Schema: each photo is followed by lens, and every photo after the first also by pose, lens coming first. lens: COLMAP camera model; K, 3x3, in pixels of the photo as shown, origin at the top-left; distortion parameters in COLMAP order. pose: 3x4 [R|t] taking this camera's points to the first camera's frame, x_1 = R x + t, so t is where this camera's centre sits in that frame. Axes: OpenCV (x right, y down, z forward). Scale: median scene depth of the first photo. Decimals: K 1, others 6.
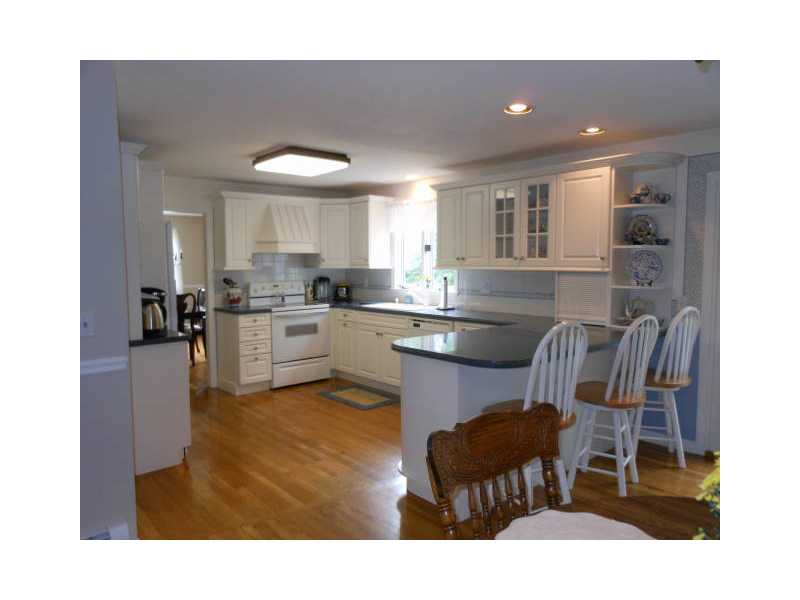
lens RADIAL K [[520.3, 0, 400.0], [0, 520.3, 300.0], [0, 0, 1]] dist [-0.001477, -0.000322]
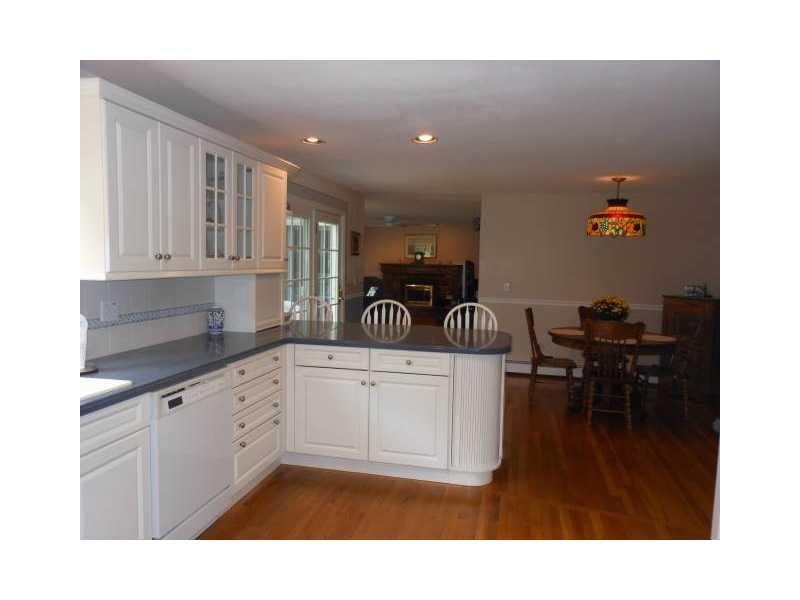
lens RADIAL K [[520.3, 0, 400.0], [0, 520.3, 300.0], [0, 0, 1]] dist [-0.001477, -0.000322]
pose [[-0.592140, -0.071237, 0.802680, -0.509143], [0.038337, 0.992467, 0.116362, -0.099054], [-0.804923, 0.099674, -0.584948, 1.255583]]
